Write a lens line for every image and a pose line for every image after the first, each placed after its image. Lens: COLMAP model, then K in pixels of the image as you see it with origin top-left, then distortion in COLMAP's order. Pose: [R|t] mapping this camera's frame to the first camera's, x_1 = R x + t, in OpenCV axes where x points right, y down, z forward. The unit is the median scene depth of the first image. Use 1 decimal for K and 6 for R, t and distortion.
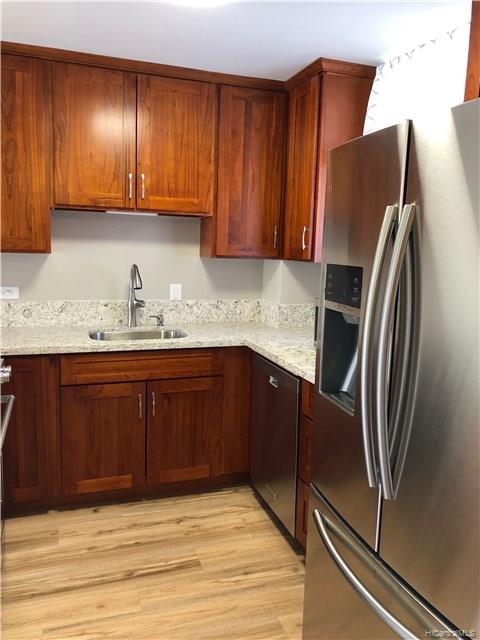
lens RADIAL K [[529.6, 0, 240.0], [0, 529.6, 320.0], [0, 0, 1]] dist [-0.003708, 0.001876]
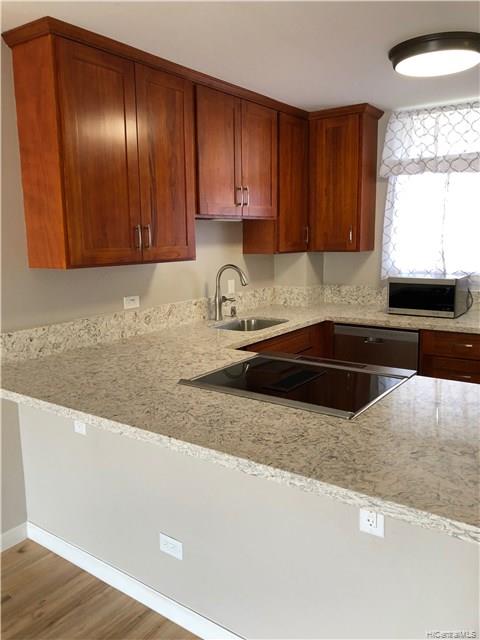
lens RADIAL K [[529.6, 0, 240.0], [0, 529.6, 320.0], [0, 0, 1]] dist [-0.003708, 0.001876]
pose [[0.826399, -0.135082, 0.546642, -0.801126], [0.121028, 0.990720, 0.061853, -0.053561], [-0.549925, 0.015044, 0.835079, 0.042508]]
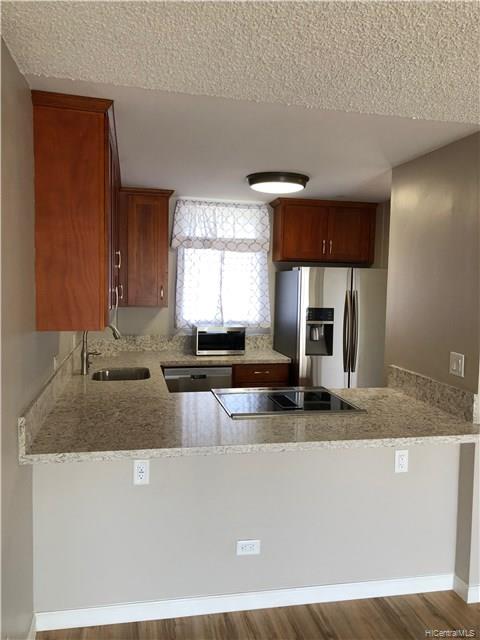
lens RADIAL K [[529.6, 0, 240.0], [0, 529.6, 320.0], [0, 0, 1]] dist [-0.003708, 0.001876]
pose [[0.125888, -0.099837, 0.987008, -1.332039], [0.118631, 0.989299, 0.084938, -0.167180], [-0.984926, 0.106397, 0.136385, 0.505956]]
